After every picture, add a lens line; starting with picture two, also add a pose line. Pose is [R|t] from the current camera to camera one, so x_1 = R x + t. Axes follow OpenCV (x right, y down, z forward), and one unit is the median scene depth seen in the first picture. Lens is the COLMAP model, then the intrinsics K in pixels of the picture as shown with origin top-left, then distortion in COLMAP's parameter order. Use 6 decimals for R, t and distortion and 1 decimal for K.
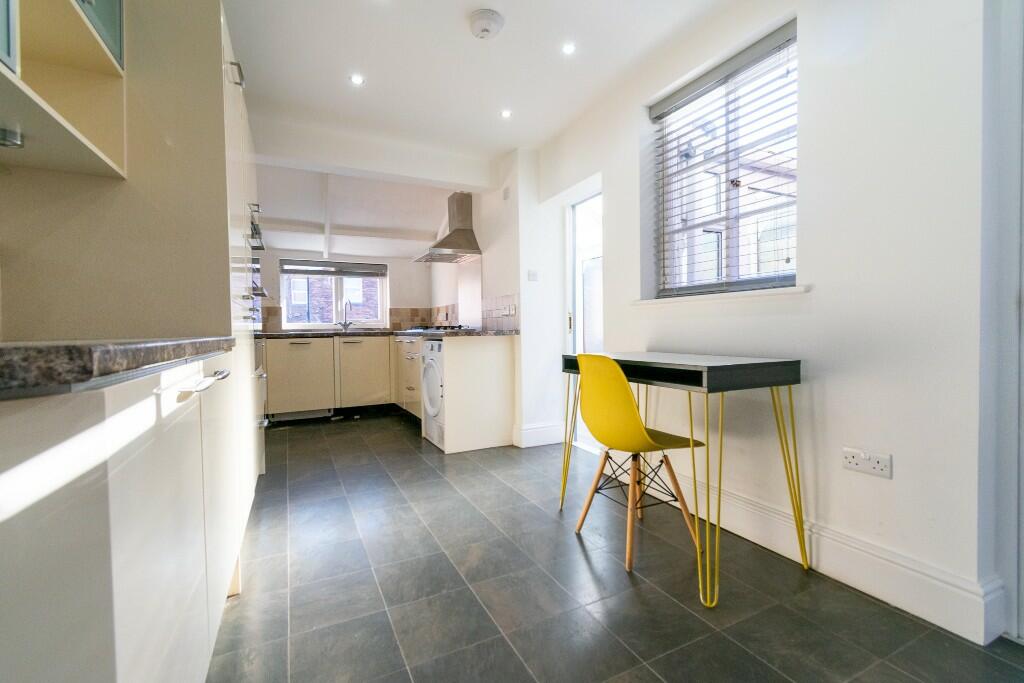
lens RADIAL K [[453.0, 0, 508.0], [0, 453.0, 337.0], [0, 0, 1]] dist [0.004066, -0.000503]
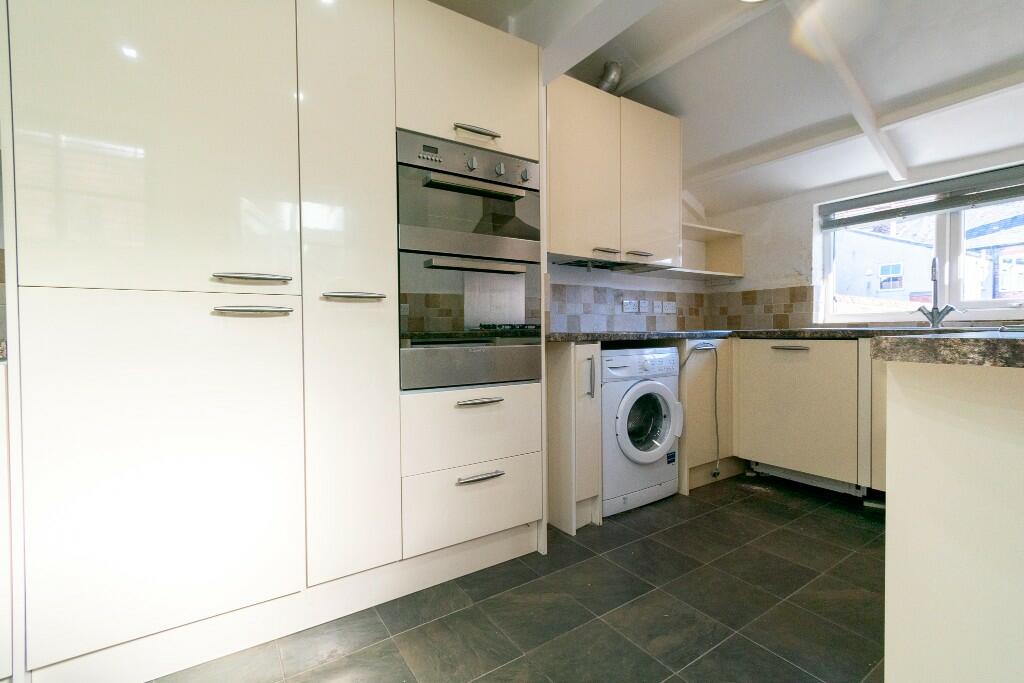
lens RADIAL K [[453.0, 0, 513.3], [0, 453.0, 336.6], [0, 0, 1]] dist [0.004066, -0.000503]
pose [[0.135315, 0.030733, -0.990326, 0.046242], [-0.012170, 0.999495, 0.029354, -0.012282], [0.990728, 0.008080, 0.135620, 0.553504]]
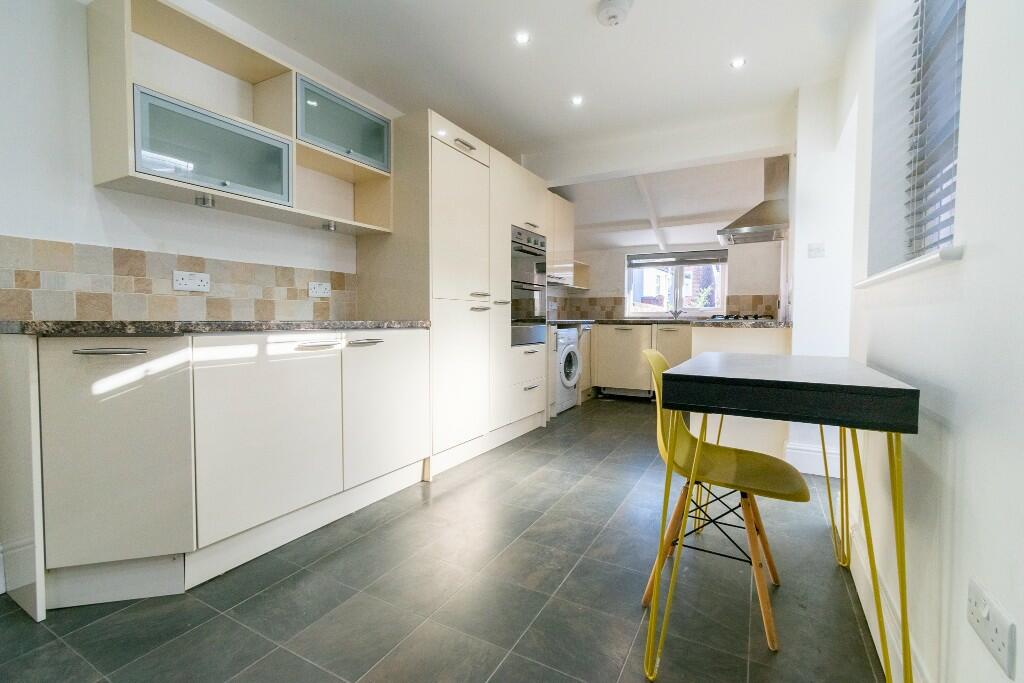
lens RADIAL K [[453.0, 0, 516.1], [0, 453.0, 335.5], [0, 0, 1]] dist [0.004066, -0.000503]
pose [[0.581020, 0.049336, -0.812392, 0.293649], [-0.028391, 0.998782, 0.040350, -0.007528], [0.813394, -0.000380, 0.581713, 0.112191]]
